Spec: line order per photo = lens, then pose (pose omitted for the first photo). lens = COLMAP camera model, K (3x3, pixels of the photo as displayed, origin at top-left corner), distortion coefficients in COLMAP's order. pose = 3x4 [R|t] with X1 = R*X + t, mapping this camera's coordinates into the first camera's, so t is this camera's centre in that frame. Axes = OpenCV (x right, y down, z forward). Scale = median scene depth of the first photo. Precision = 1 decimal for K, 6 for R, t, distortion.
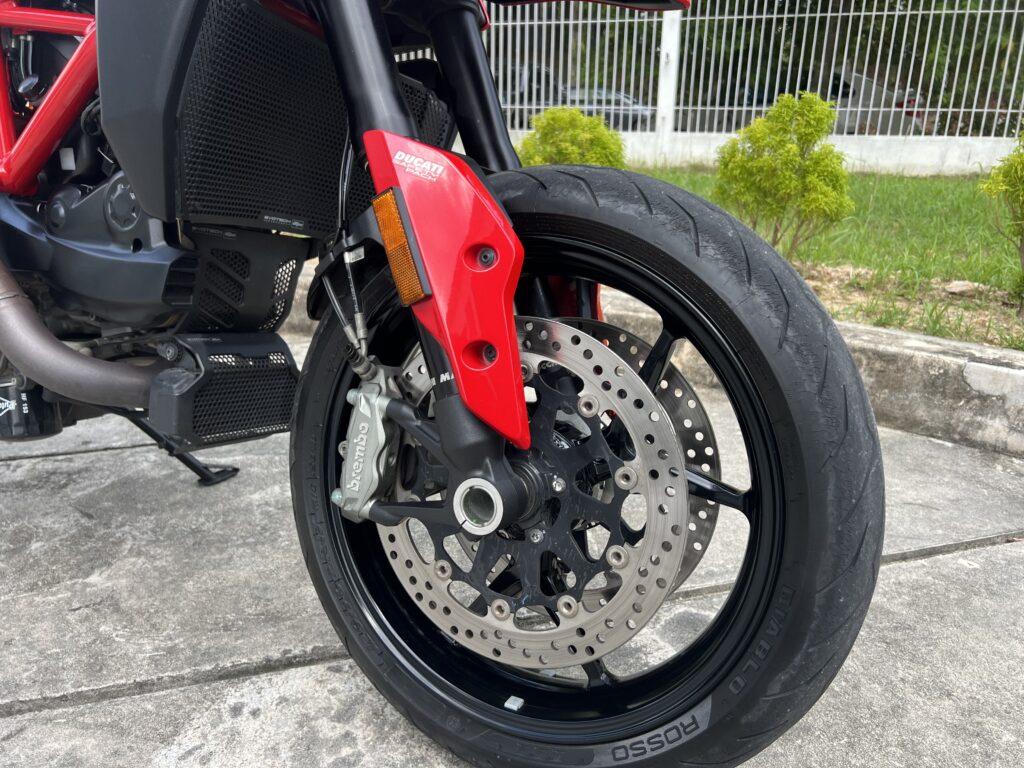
lens RADIAL K [[776.3, 0, 512.5], [0, 776.3, 378.5], [0, 0, 1]] dist [0.047468, -0.049550]
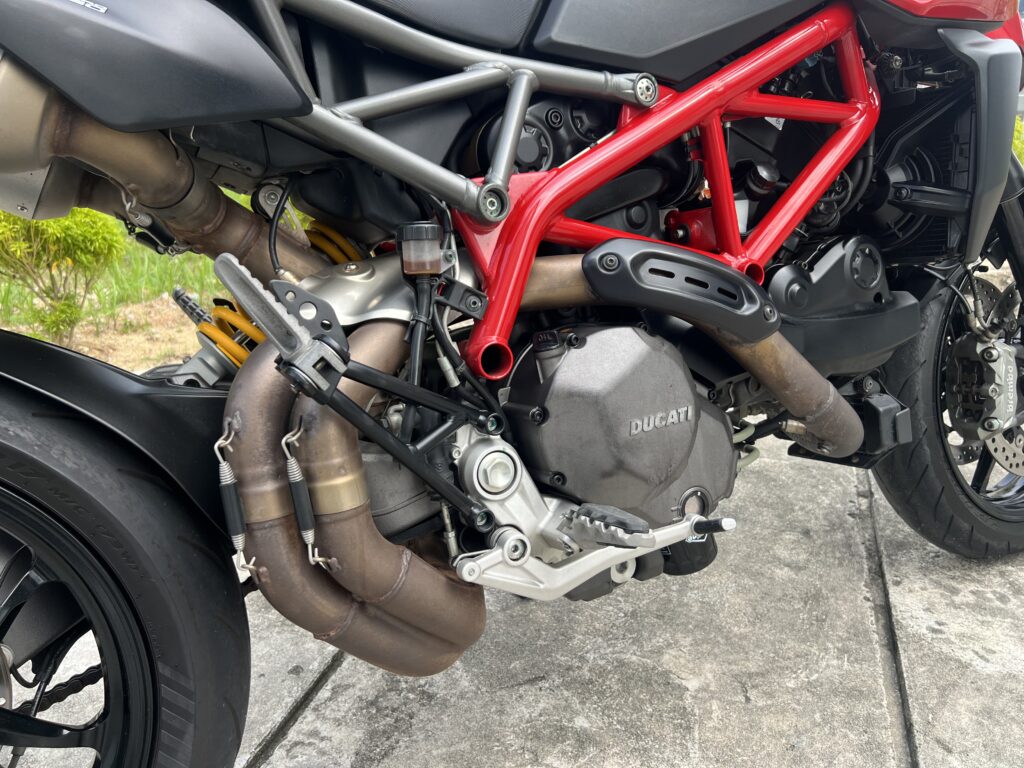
lens RADIAL K [[776.3, 0, 511.3], [0, 776.3, 386.5], [0, 0, 1]] dist [0.047468, -0.049550]
pose [[0.557816, -0.314865, 0.767920, -1.532428], [0.310712, 0.937184, 0.158567, -0.357554], [-0.769610, 0.150151, 0.620609, 0.643898]]
